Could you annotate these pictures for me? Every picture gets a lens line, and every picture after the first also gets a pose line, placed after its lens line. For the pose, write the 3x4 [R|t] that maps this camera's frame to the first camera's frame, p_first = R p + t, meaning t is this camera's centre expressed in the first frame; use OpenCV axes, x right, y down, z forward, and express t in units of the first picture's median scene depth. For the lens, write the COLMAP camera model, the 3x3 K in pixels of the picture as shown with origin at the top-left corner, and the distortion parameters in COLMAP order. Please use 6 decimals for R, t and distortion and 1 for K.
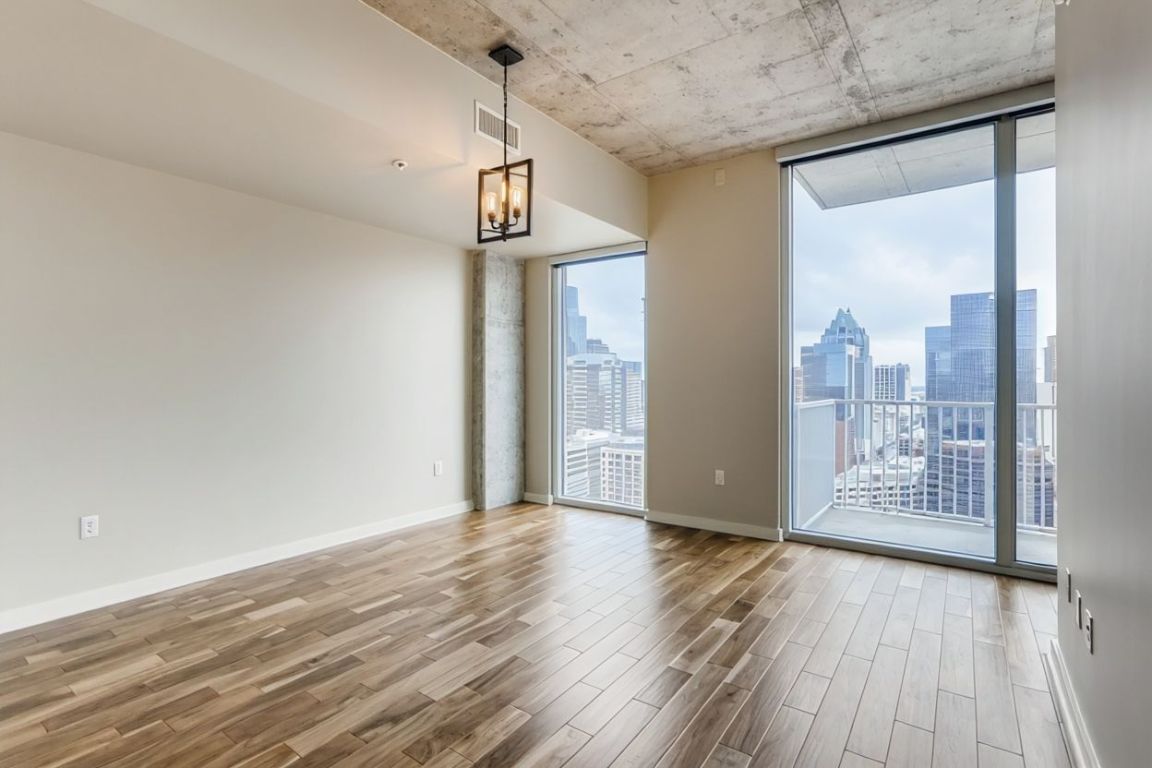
lens RADIAL K [[560.4, 0, 576.0], [0, 560.4, 384.0], [0, 0, 1]] dist [-0.000227, 0.000019]
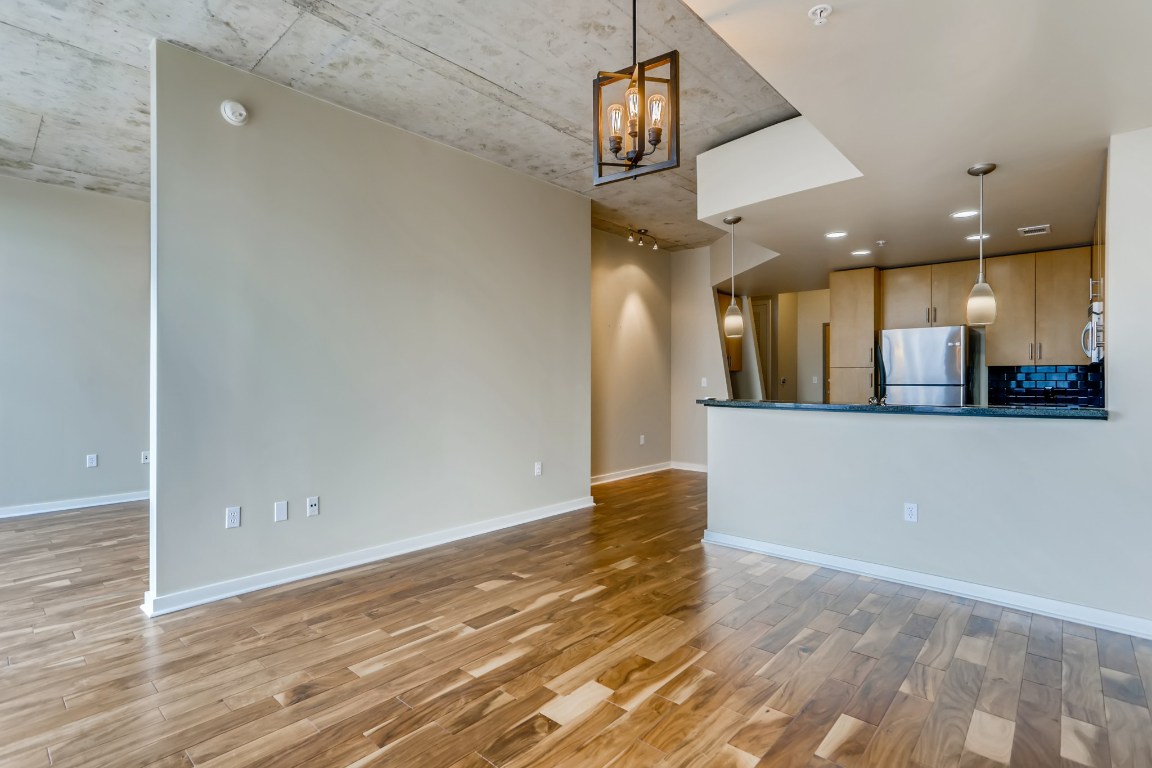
lens RADIAL K [[548.6, 0, 570.2], [0, 548.6, 388.5], [0, 0, 1]] dist [-0.022410, 0.014585]
pose [[-0.990792, -0.008022, 0.135155, -0.071255], [-0.005378, 0.999787, 0.019912, -0.003083], [-0.135286, 0.019002, -0.990624, 0.851245]]
